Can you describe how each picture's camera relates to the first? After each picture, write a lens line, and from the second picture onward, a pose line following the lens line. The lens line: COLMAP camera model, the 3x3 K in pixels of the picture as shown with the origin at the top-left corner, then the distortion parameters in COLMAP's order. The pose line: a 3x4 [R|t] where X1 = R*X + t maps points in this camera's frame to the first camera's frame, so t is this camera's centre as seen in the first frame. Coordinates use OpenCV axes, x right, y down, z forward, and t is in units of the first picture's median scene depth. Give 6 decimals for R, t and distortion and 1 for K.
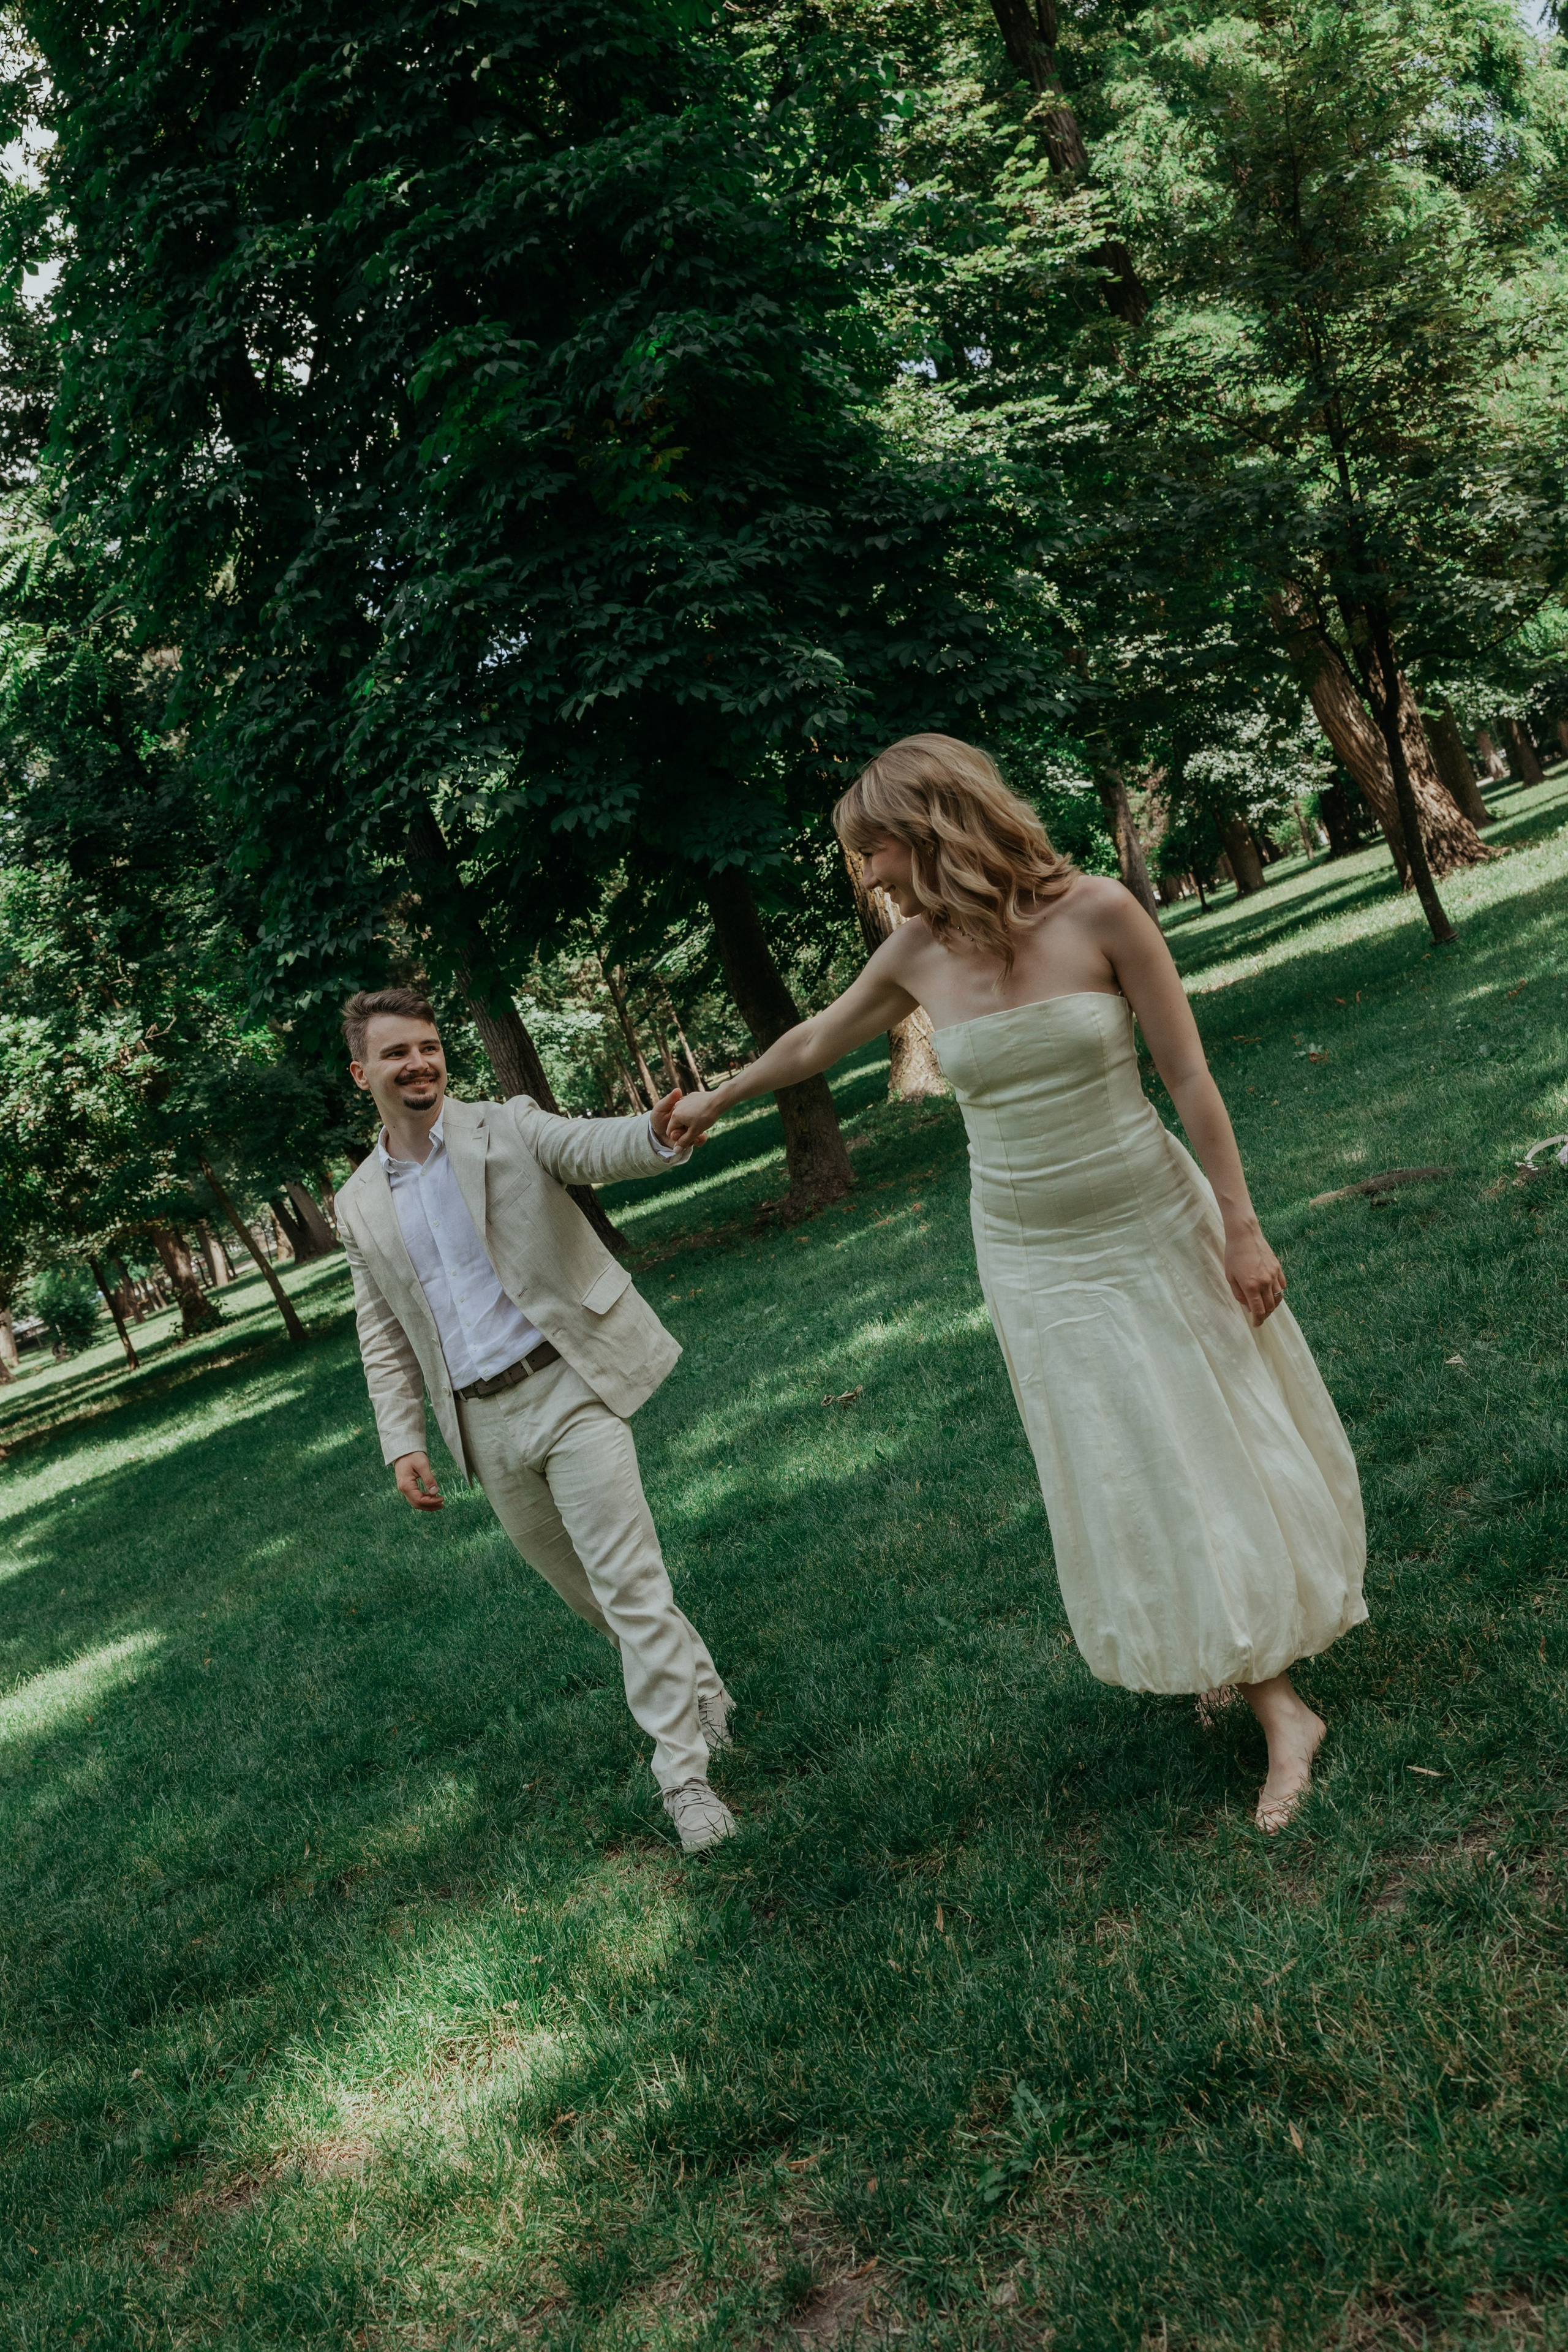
lens RADIAL K [[2124.4, 0, 784.0], [0, 2124.4, 1176.0], [0, 0, 1]] dist [-0.004916, 0.083779]
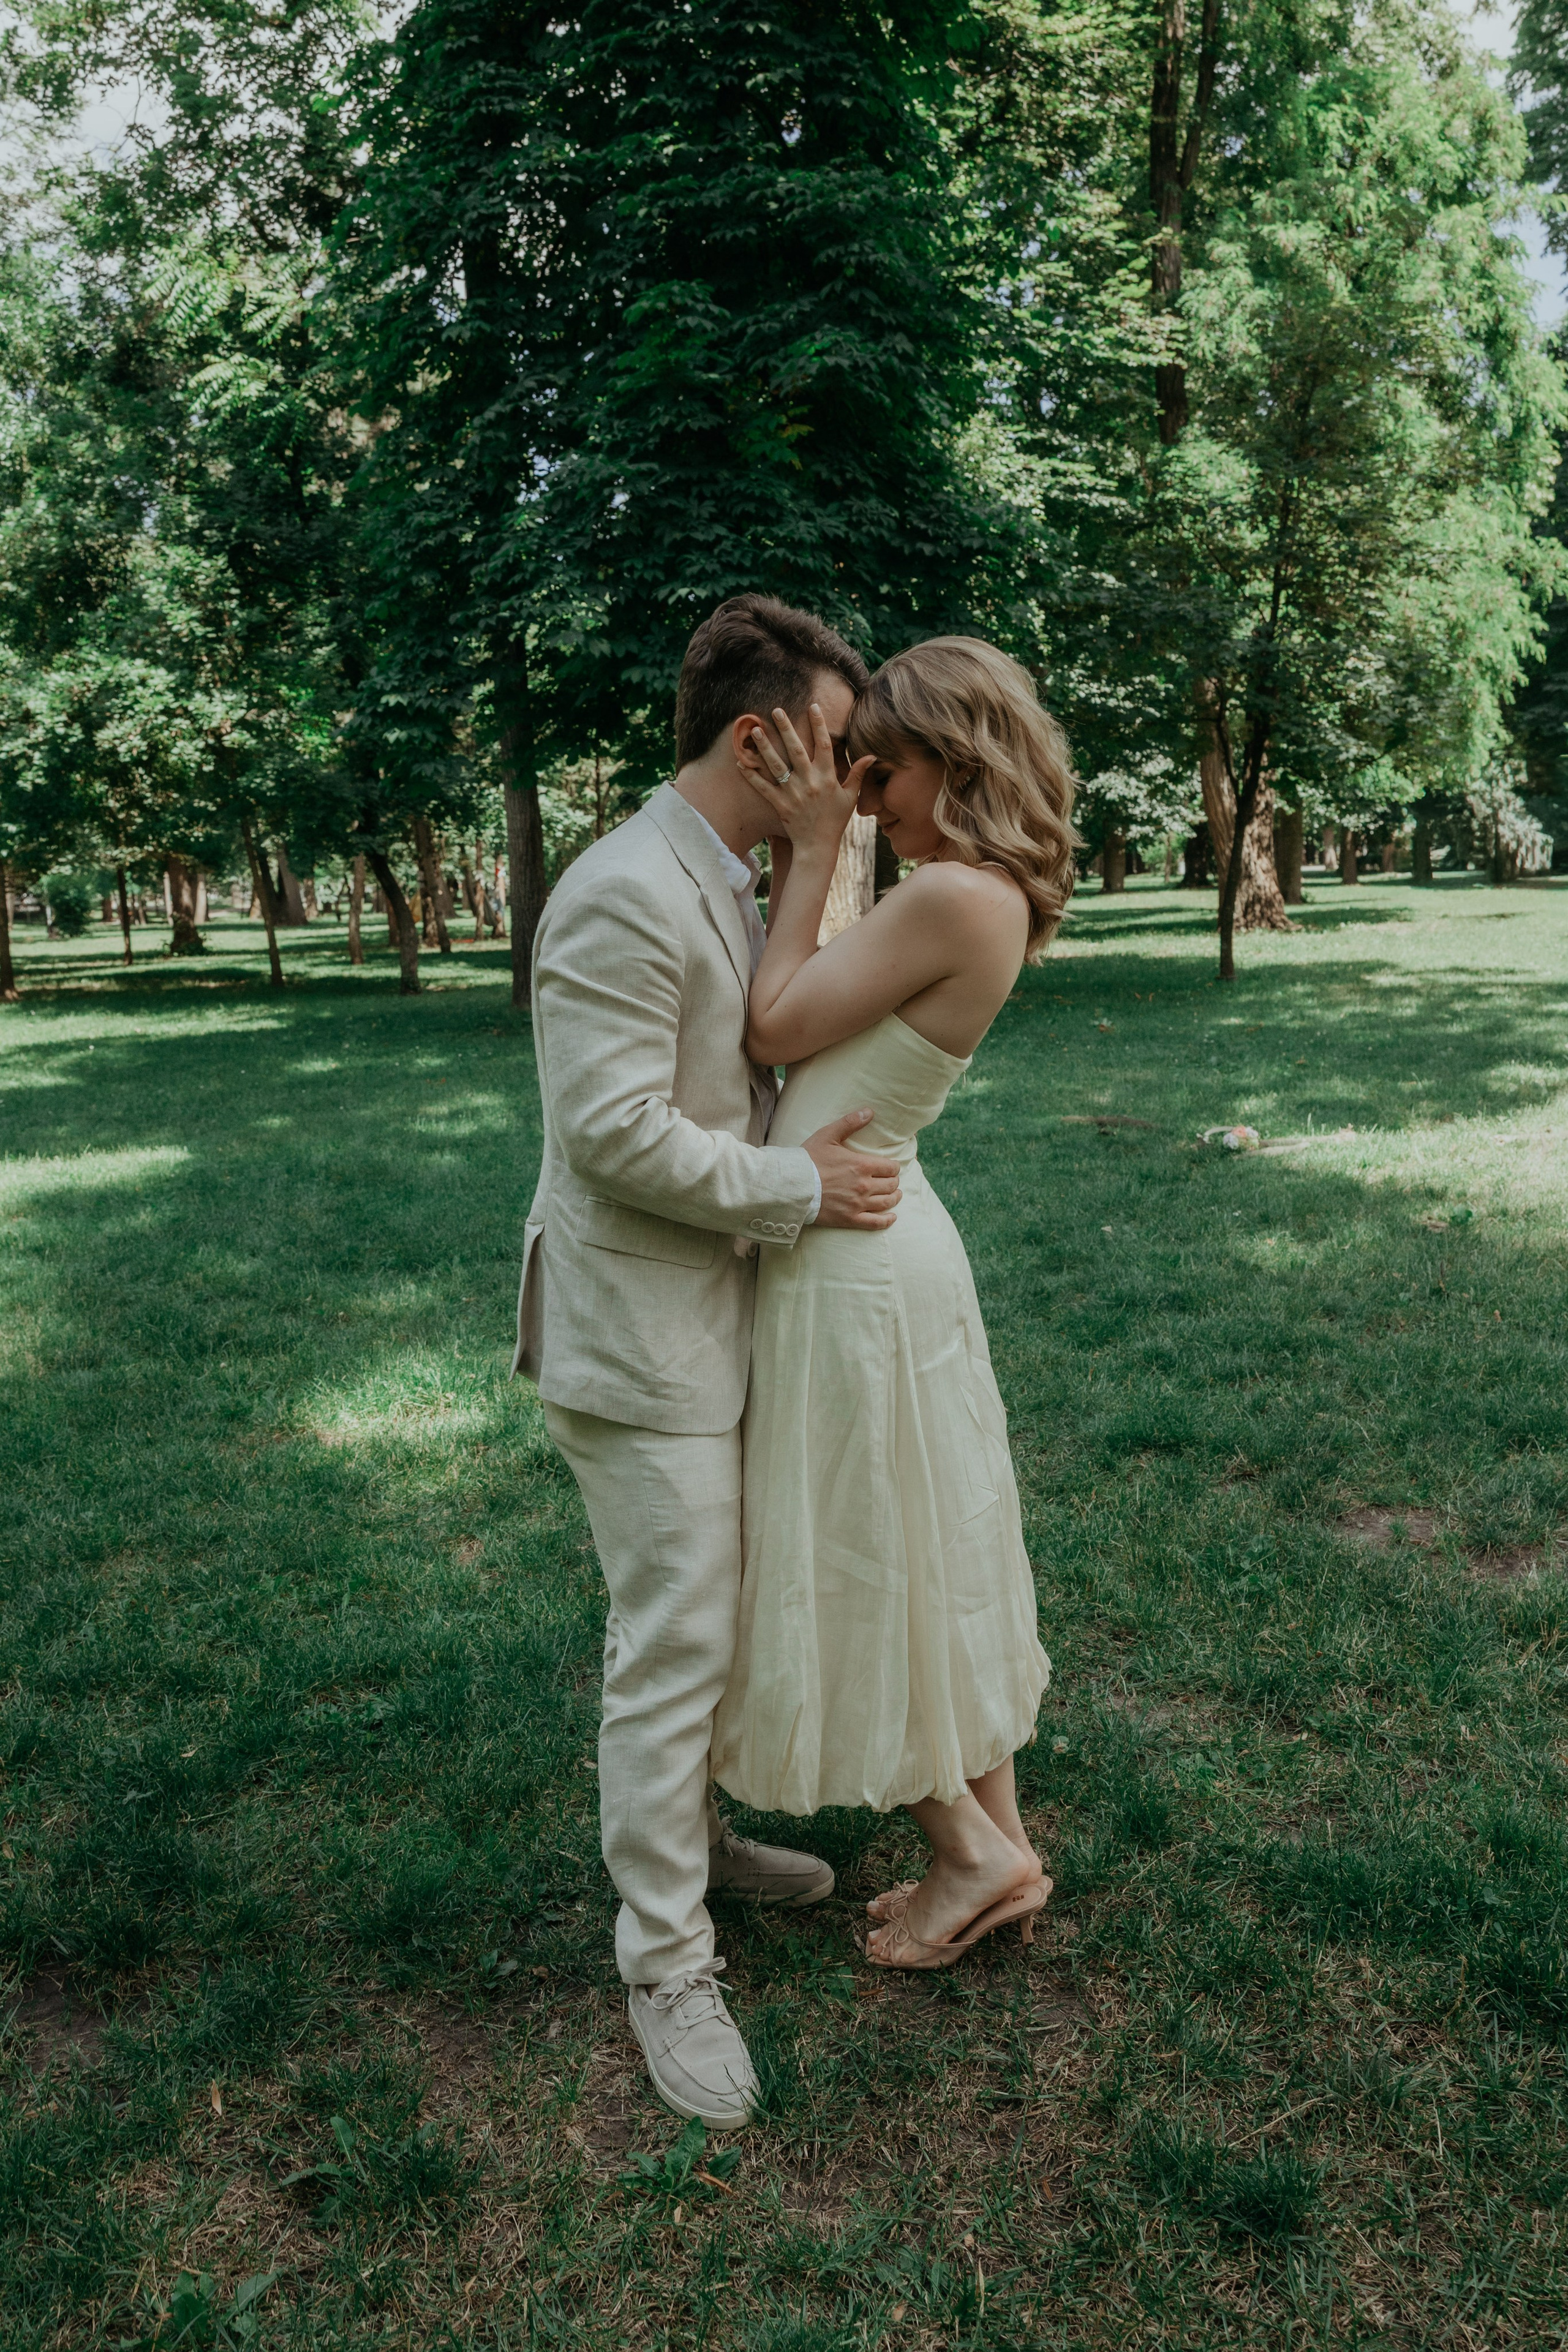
lens RADIAL K [[1931.7, 0, 784.0], [0, 1931.7, 1176.0], [0, 0, 1]] dist [-0.001428, 0.098773]
pose [[0.944446, 0.313543, 0.098555, -0.026891], [-0.320643, 0.944844, 0.066770, 0.012364], [-0.072184, -0.094661, 0.992889, -0.166269]]
